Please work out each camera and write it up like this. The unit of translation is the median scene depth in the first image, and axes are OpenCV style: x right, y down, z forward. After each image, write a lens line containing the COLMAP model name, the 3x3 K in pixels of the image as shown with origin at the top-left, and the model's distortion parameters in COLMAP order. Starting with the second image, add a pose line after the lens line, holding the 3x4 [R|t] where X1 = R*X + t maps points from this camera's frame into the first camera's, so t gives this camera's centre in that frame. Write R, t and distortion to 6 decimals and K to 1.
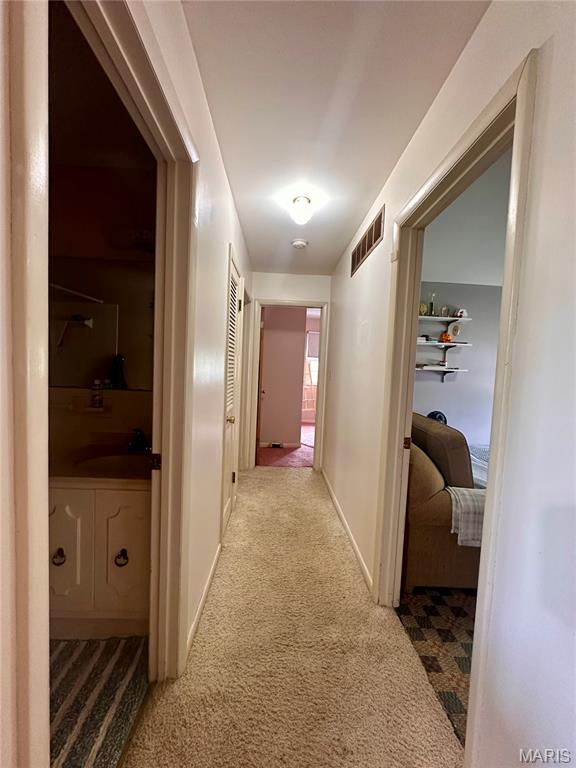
lens RADIAL K [[306.3, 0, 288.0], [0, 306.3, 384.0], [0, 0, 1]] dist [-0.003288, 0.000211]
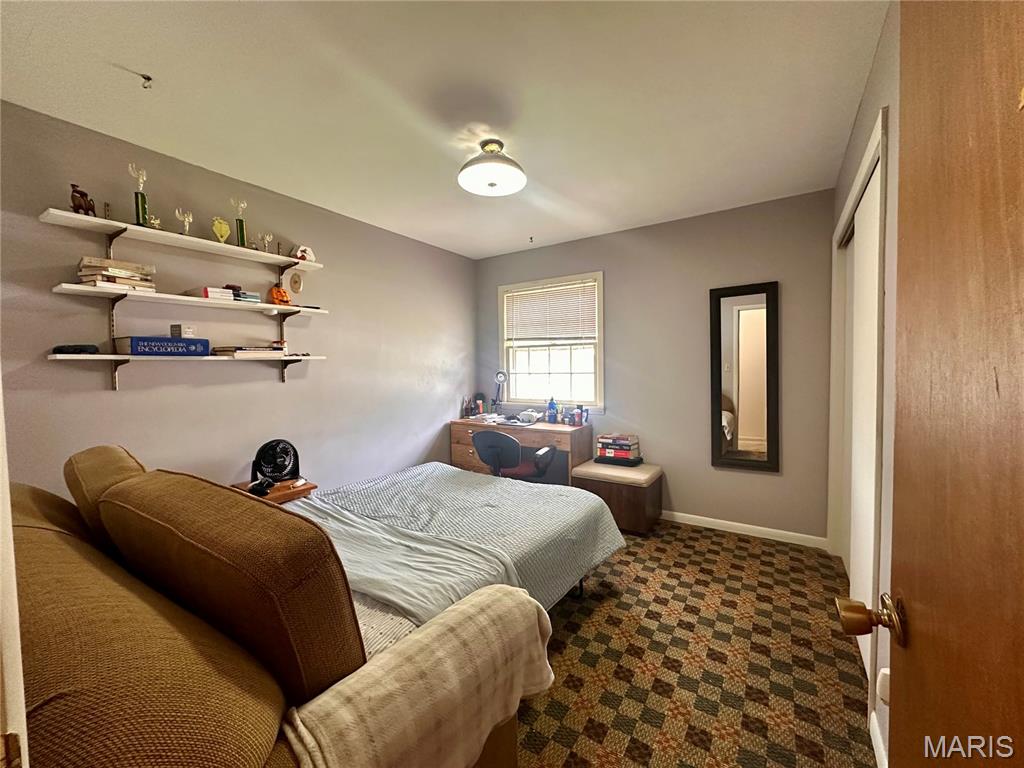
lens RADIAL K [[408.4, 0, 513.0], [0, 408.4, 383.3], [0, 0, 1]] dist [-0.003288, 0.000211]
pose [[0.579753, -0.086357, 0.810203, 0.174023], [0.082054, 0.995500, 0.047392, -0.003725], [-0.810650, 0.039004, 0.584230, 0.281741]]
